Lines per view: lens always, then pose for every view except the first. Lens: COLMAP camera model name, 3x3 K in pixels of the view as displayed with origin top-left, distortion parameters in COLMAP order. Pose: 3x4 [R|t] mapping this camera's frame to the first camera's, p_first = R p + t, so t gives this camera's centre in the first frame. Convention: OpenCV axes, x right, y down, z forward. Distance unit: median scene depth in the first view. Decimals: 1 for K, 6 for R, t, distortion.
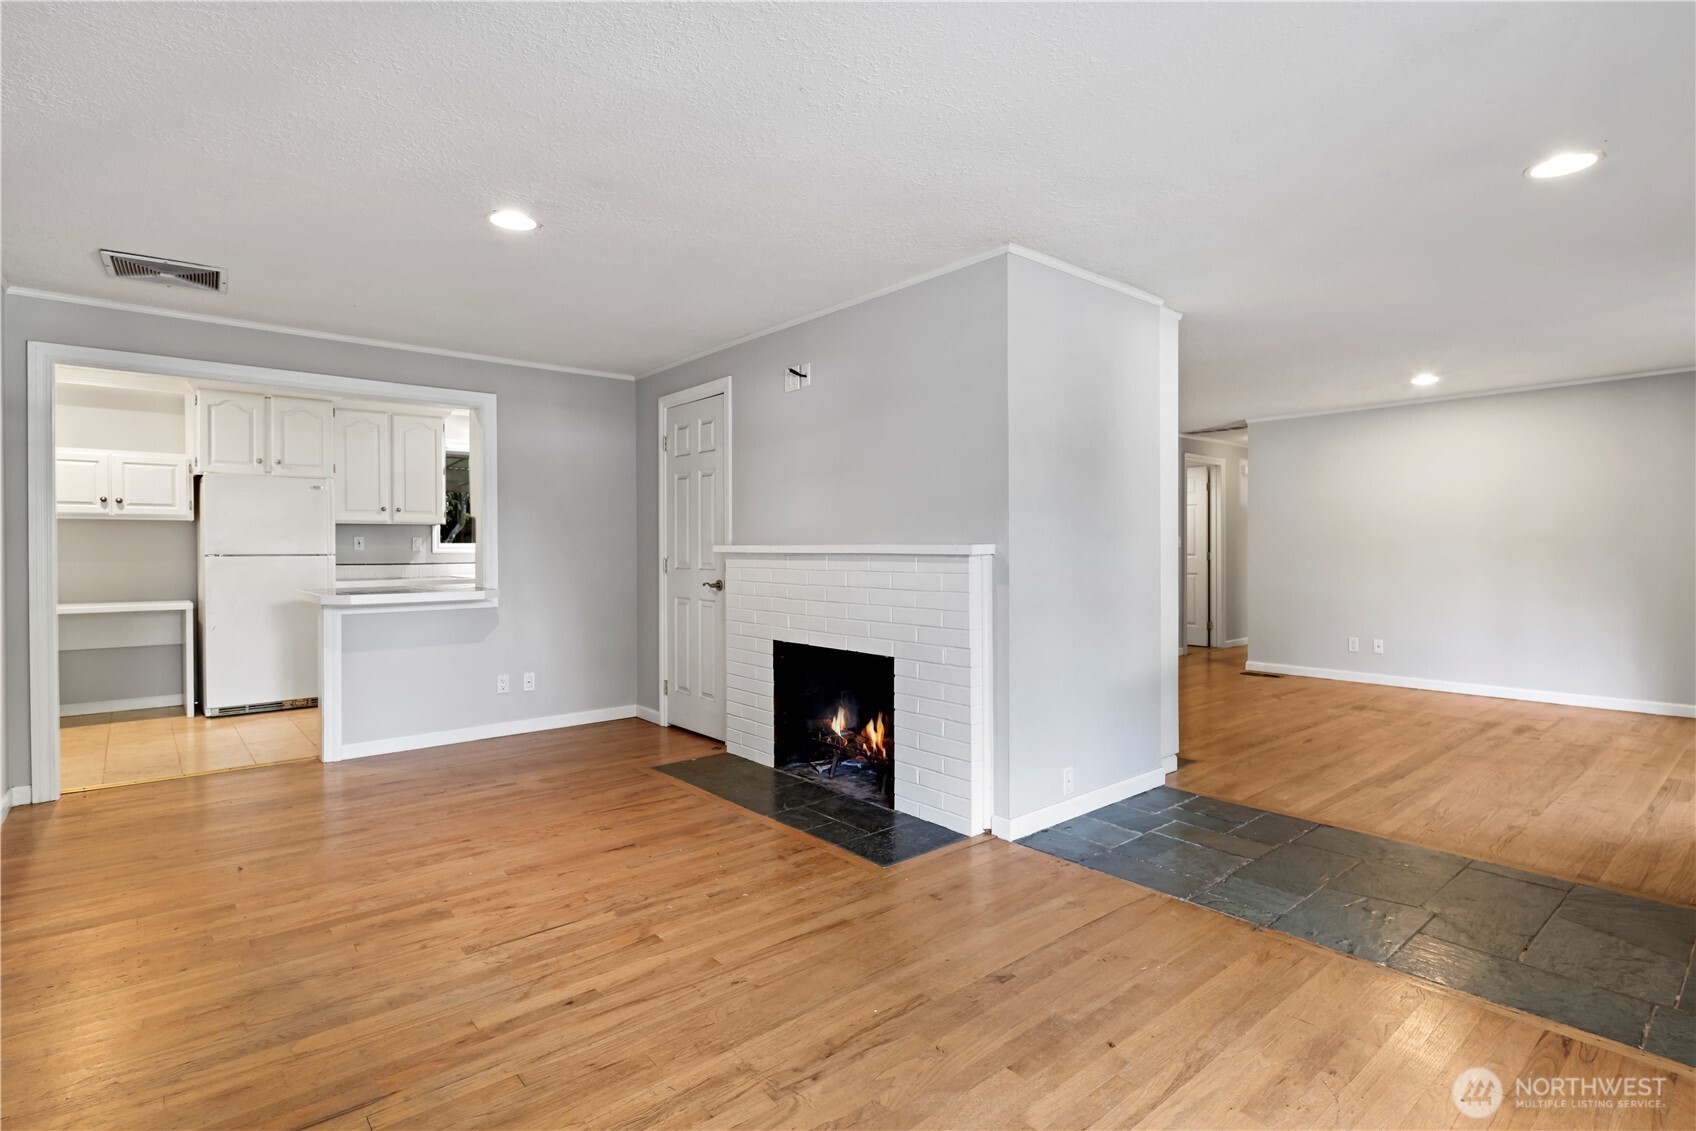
lens RADIAL K [[830.6, 0, 859.1], [0, 830.6, 556.3], [0, 0, 1]] dist [0.008849, -0.005965]
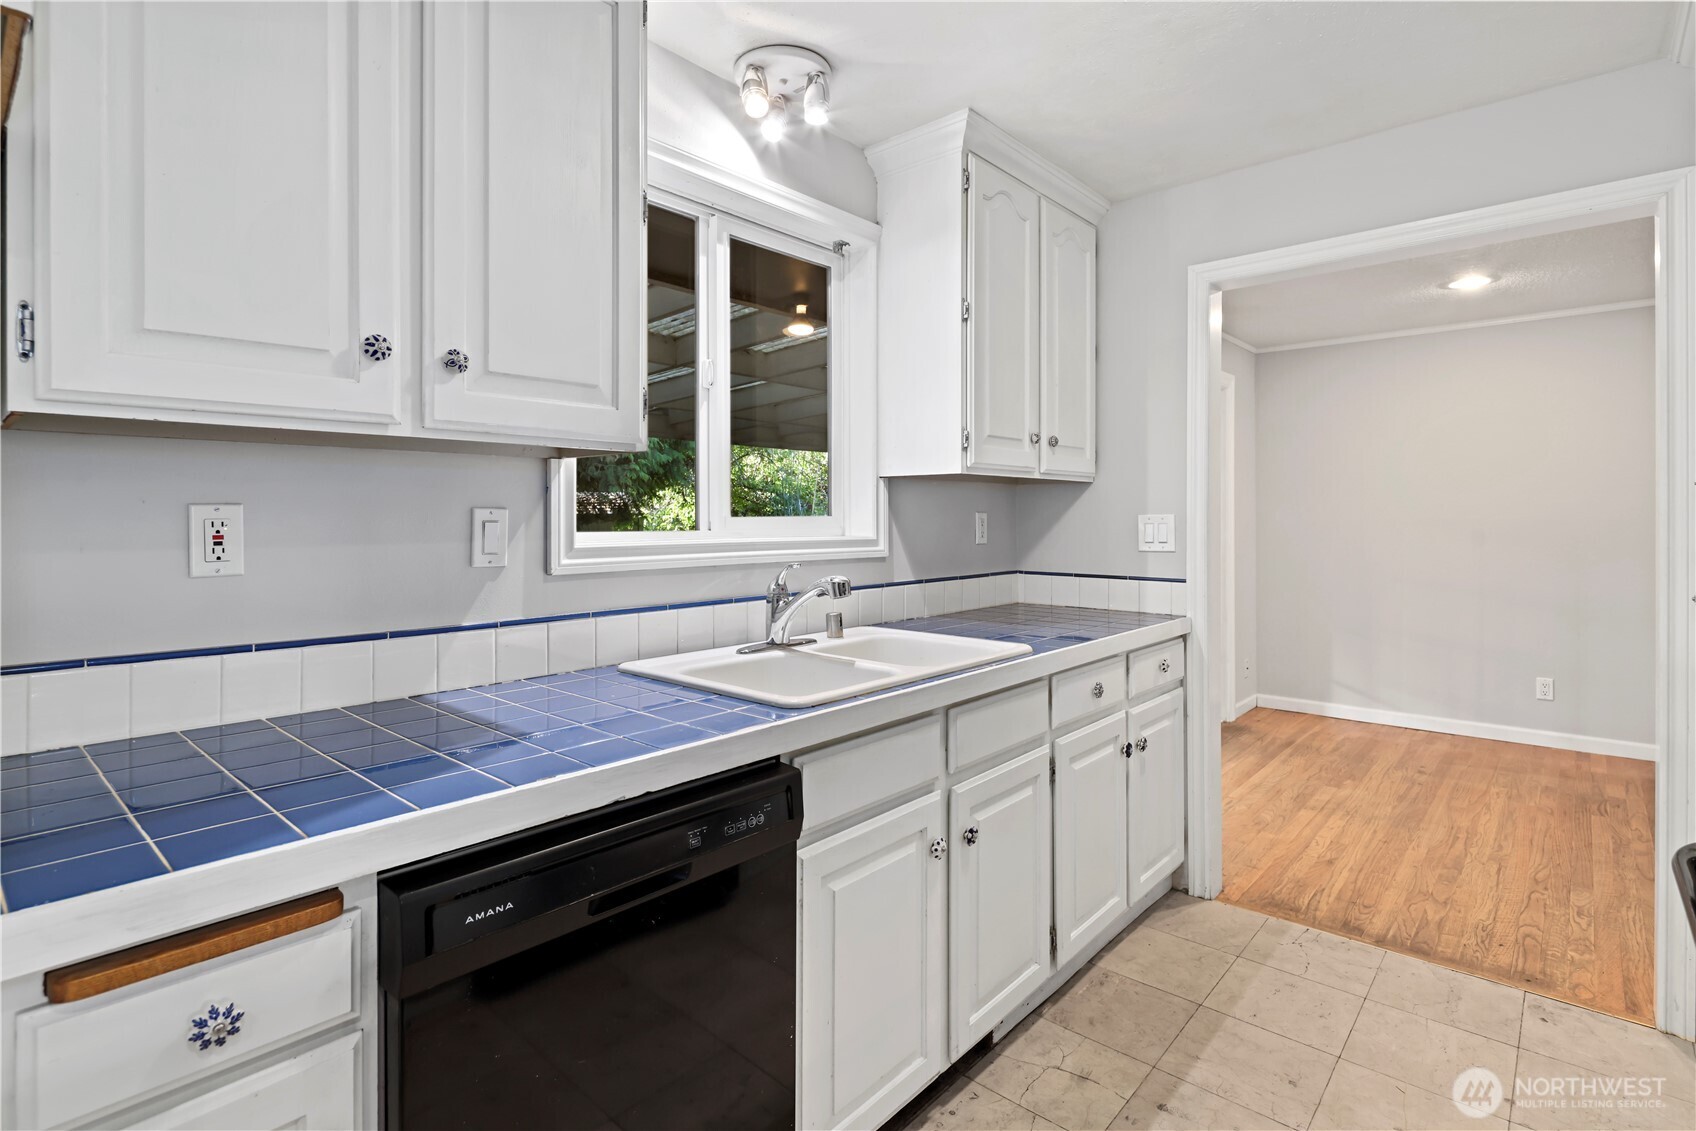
lens RADIAL K [[830.6, 0, 855.4], [0, 830.6, 507.6], [0, 0, 1]] dist [0.008849, -0.005965]
pose [[0.990386, 0.005577, 0.138219, -0.796251], [-0.003081, 0.999828, -0.018265, -0.032402], [-0.138297, 0.017664, 0.990233, 1.305616]]
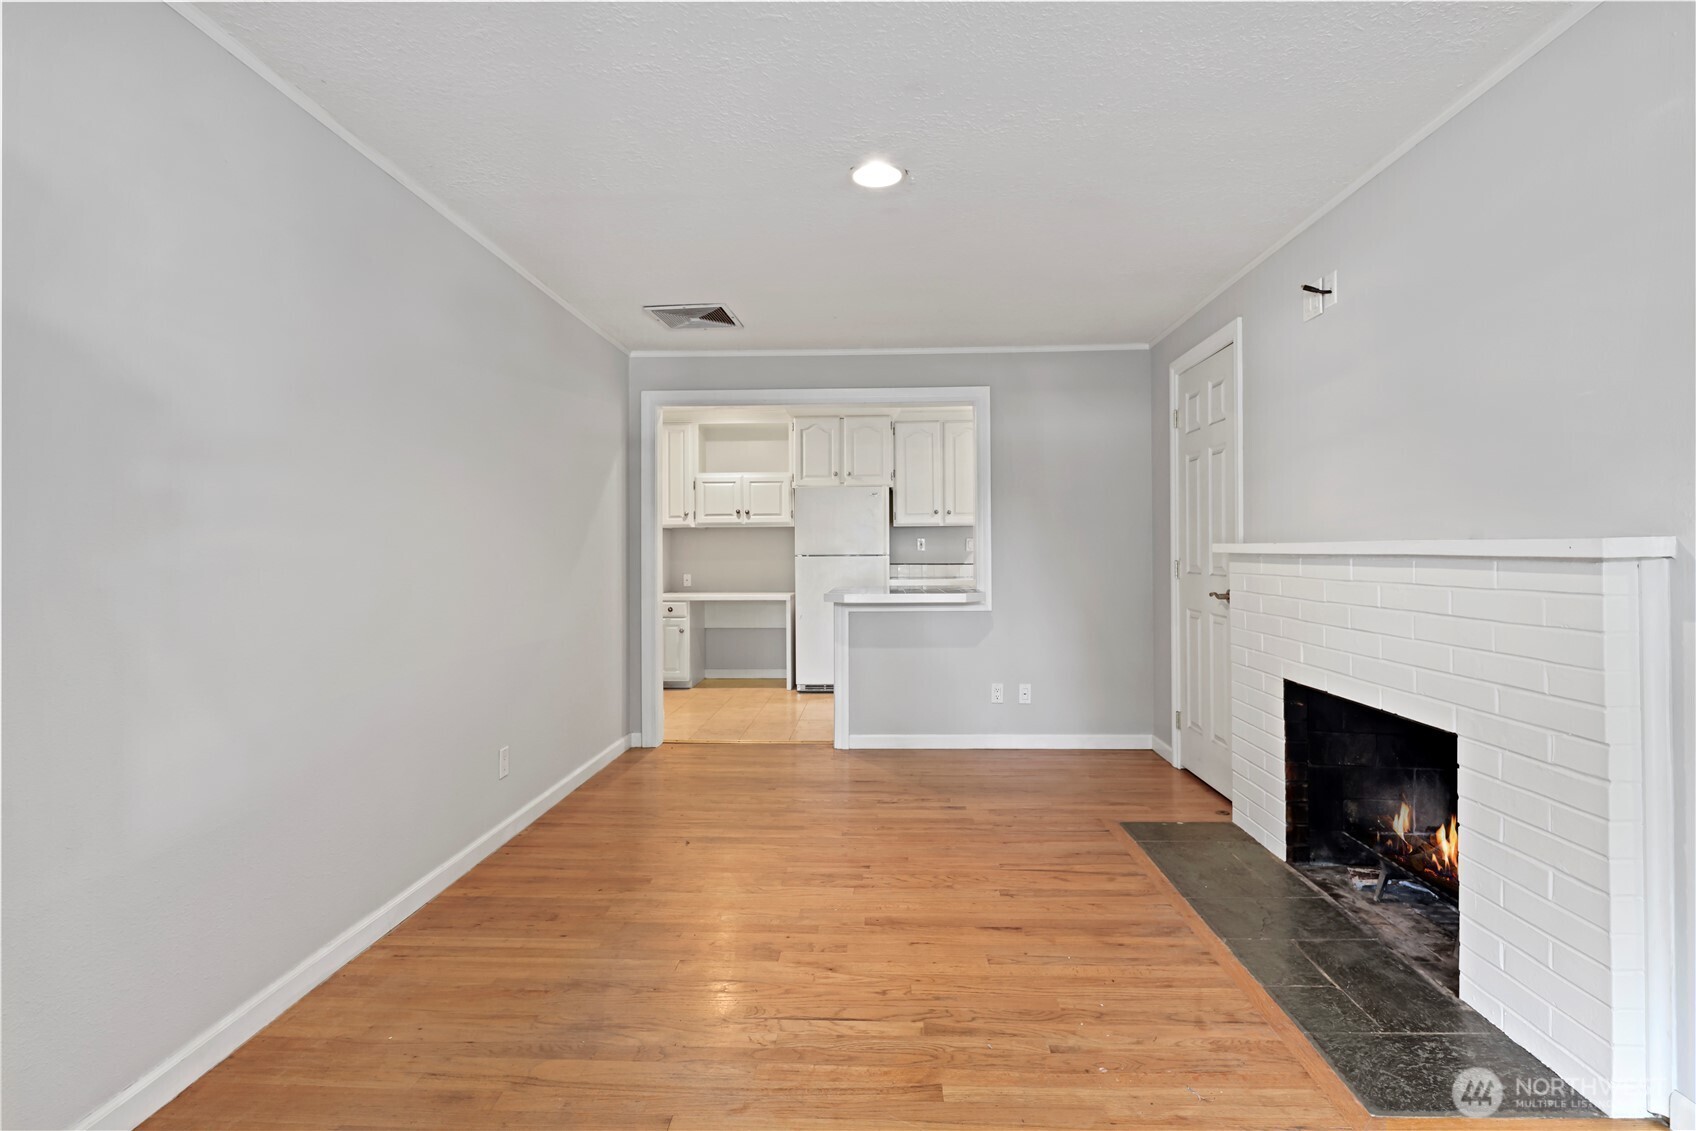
lens RADIAL K [[830.6, 0, 849.4], [0, 830.6, 546.5], [0, 0, 1]] dist [0.008849, -0.005965]
pose [[0.728589, -0.006031, -0.684925, 0.115563], [-0.002004, 0.999938, -0.010937, -0.001726], [0.684949, 0.009341, 0.728532, 0.248920]]
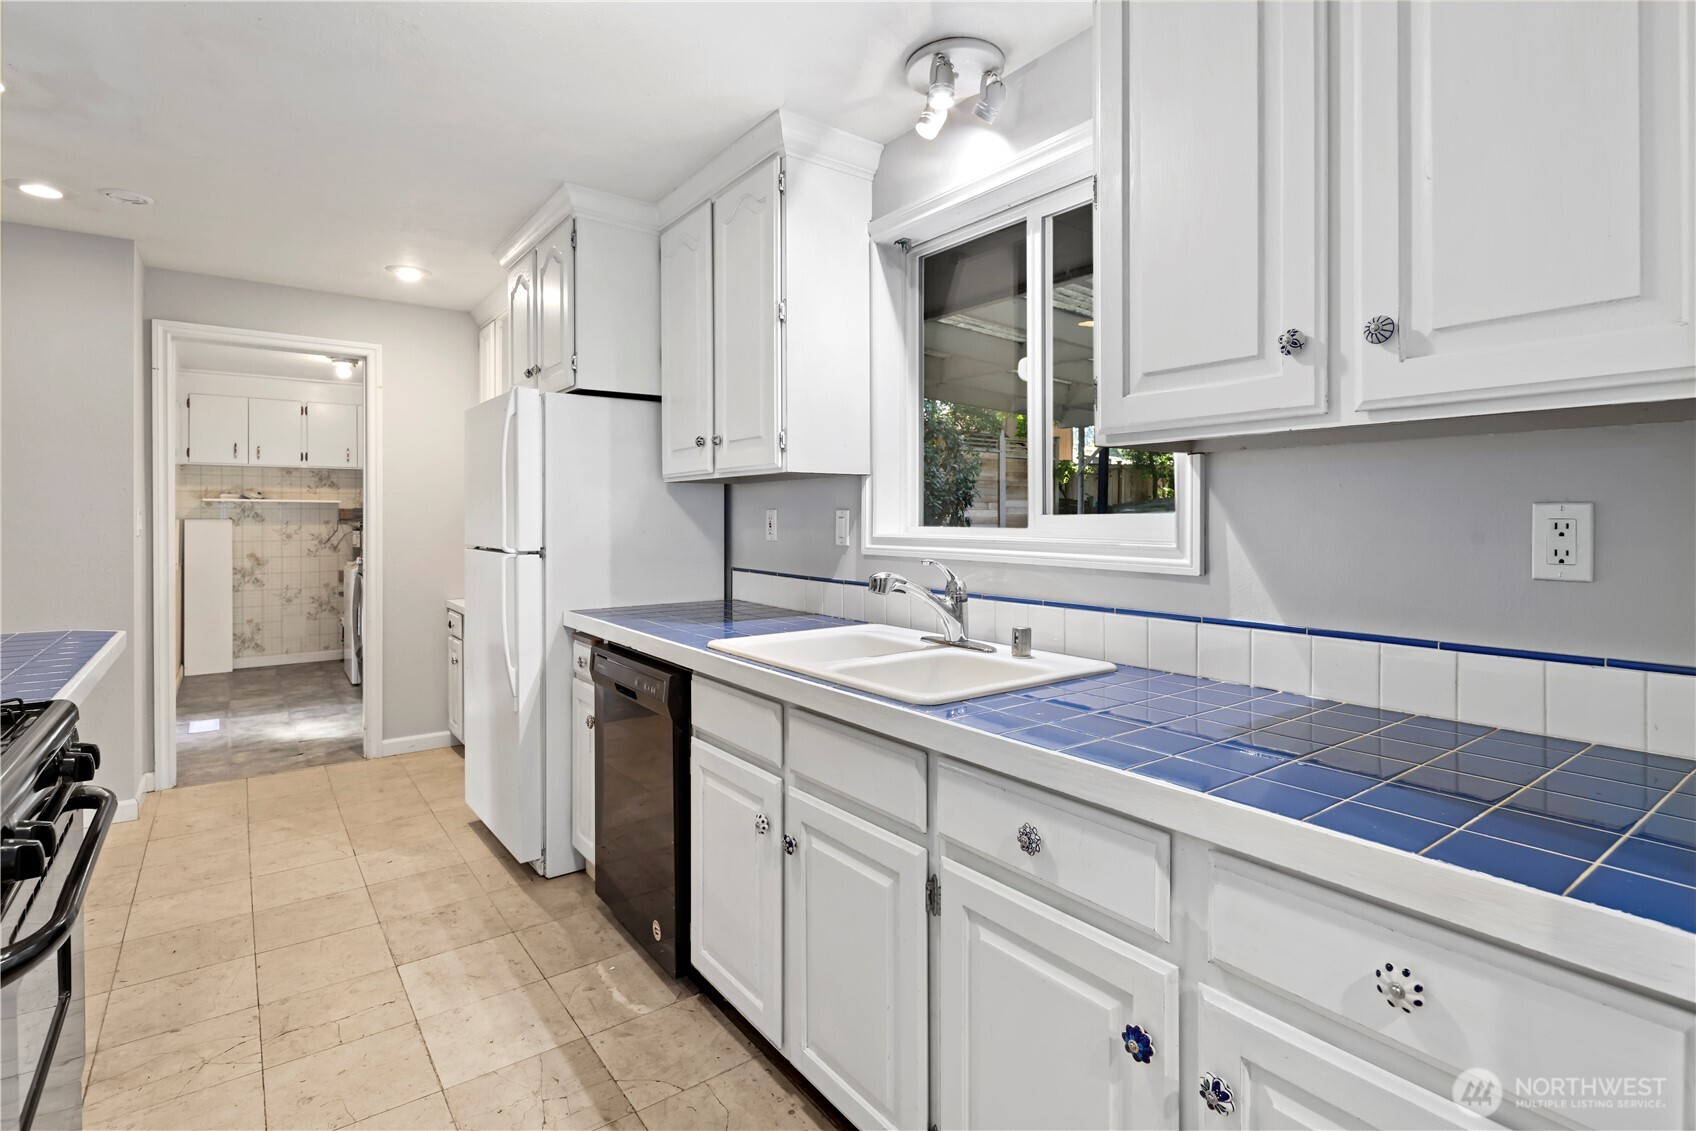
lens RADIAL K [[830.6, 0, 842.7], [0, 830.6, 512.1], [0, 0, 1]] dist [0.008849, -0.005965]
pose [[-0.082109, -0.001904, -0.996622, -0.281546], [-0.008629, 0.999962, -0.001200, -0.036027], [0.996586, 0.008501, -0.082123, 1.770253]]
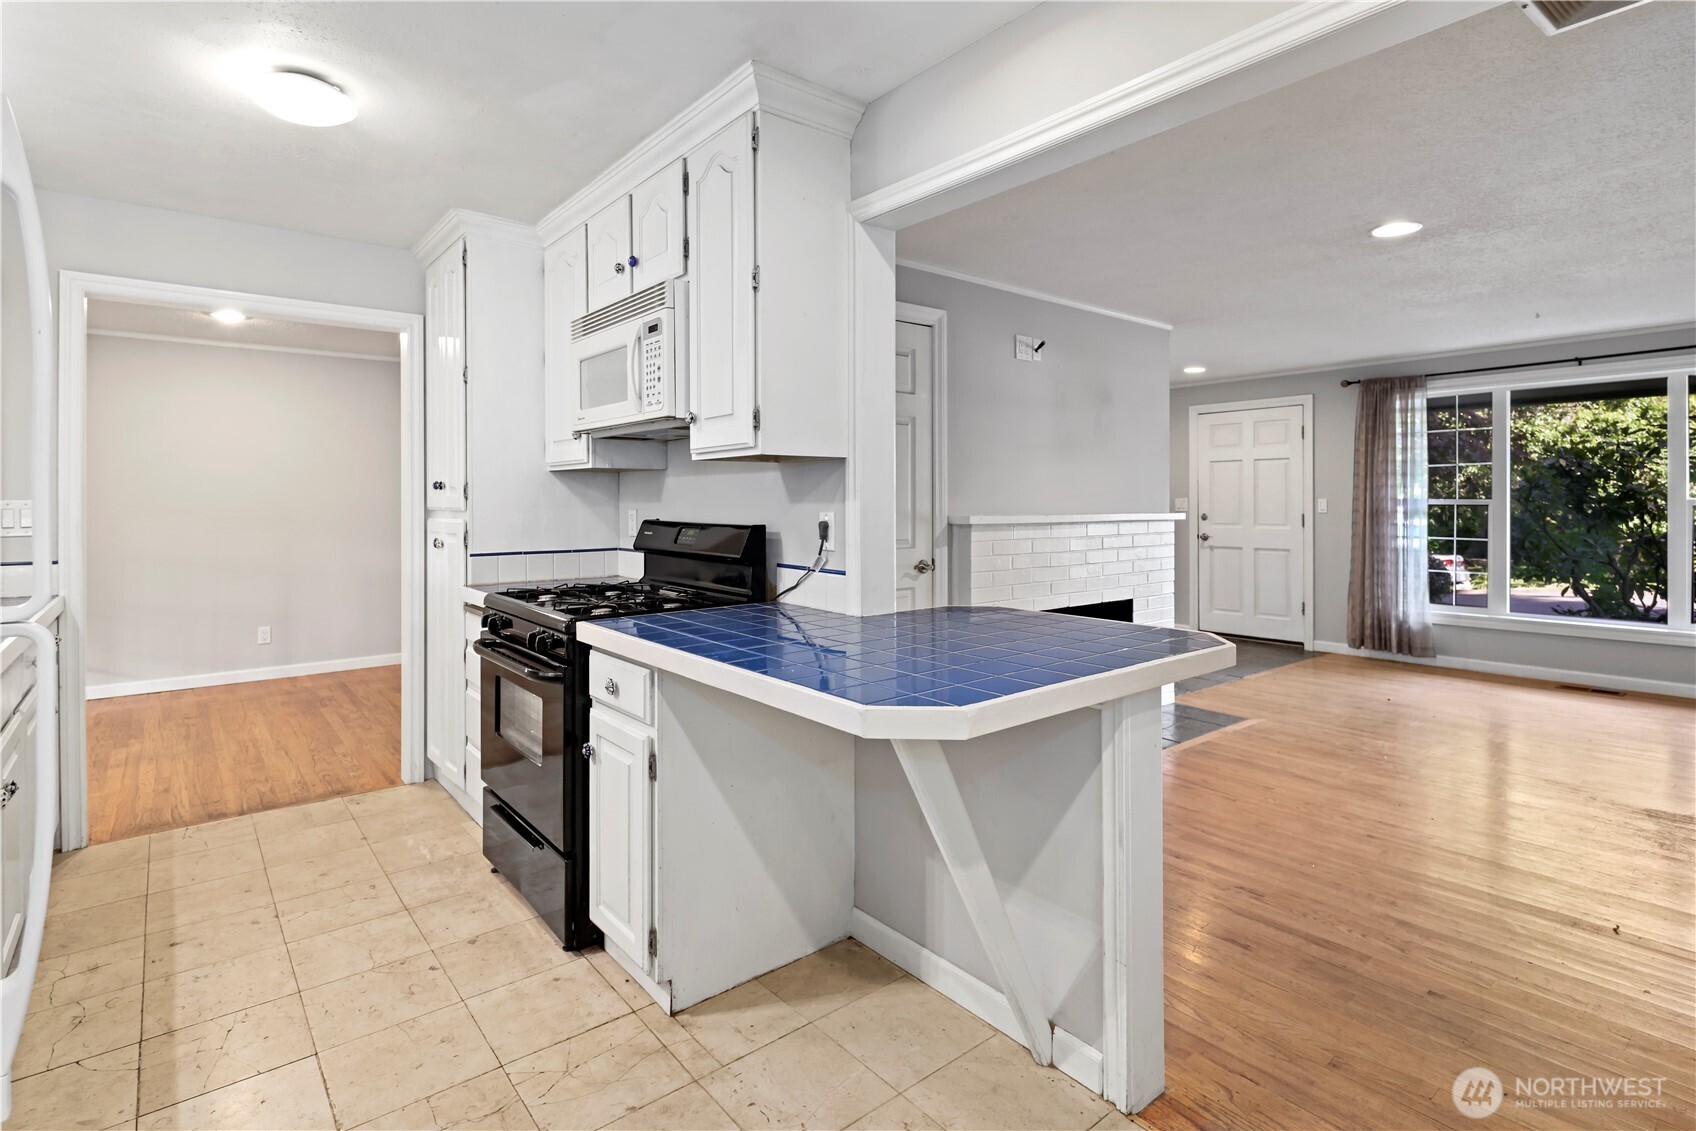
lens RADIAL K [[830.6, 0, 846.0], [0, 830.6, 506.1], [0, 0, 1]] dist [0.008849, -0.005965]
pose [[0.031459, -0.002664, 0.999501, -1.128343], [0.011473, 0.999932, 0.002304, -0.029416], [-0.999439, 0.011394, 0.031488, 1.231871]]
